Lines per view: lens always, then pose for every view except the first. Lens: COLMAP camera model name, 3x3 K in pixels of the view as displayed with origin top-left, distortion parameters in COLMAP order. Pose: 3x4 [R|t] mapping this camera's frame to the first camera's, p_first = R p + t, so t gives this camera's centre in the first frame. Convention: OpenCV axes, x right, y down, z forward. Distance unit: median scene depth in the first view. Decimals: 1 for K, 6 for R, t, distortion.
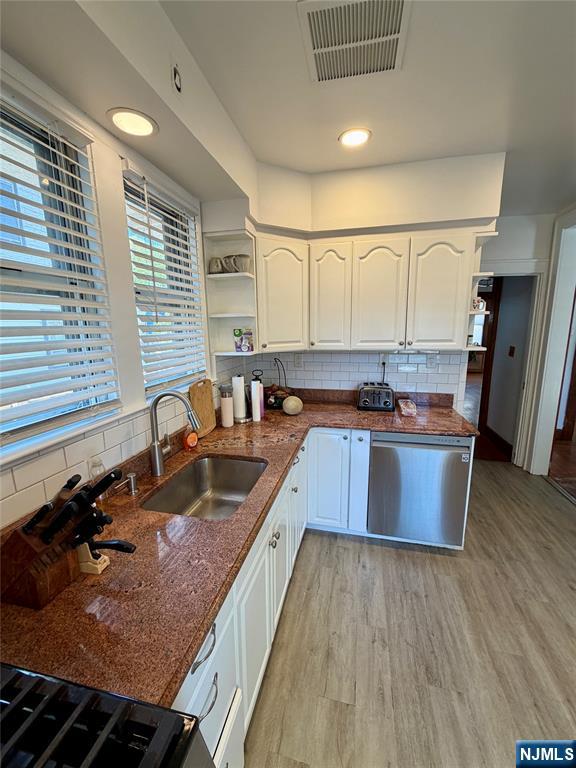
lens RADIAL K [[309.6, 0, 286.9], [0, 309.6, 381.6], [0, 0, 1]] dist [0.000478, -0.000039]
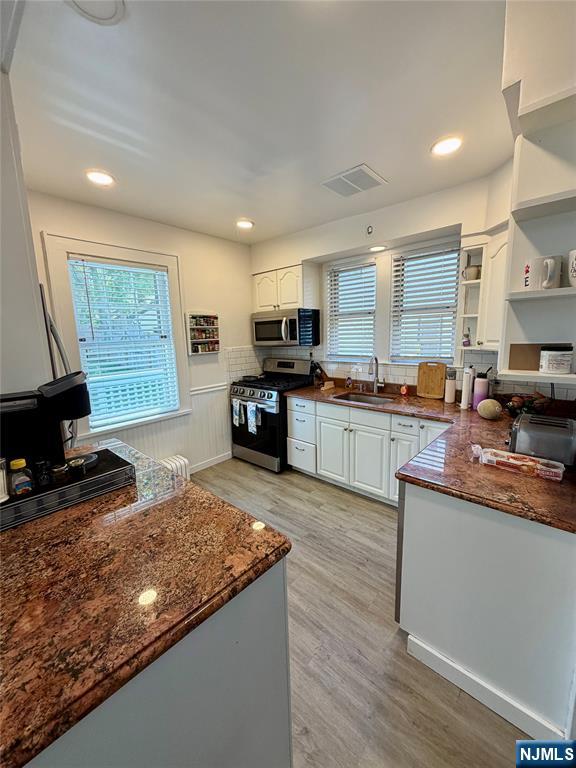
lens RADIAL K [[309.6, 0, 287.7], [0, 309.6, 383.2], [0, 0, 1]] dist [0.000478, -0.000039]
pose [[-0.488572, 0.165073, -0.856766, 1.618690], [-0.124275, 0.958764, 0.255592, -0.234057], [0.863628, 0.231350, -0.447911, 1.279702]]
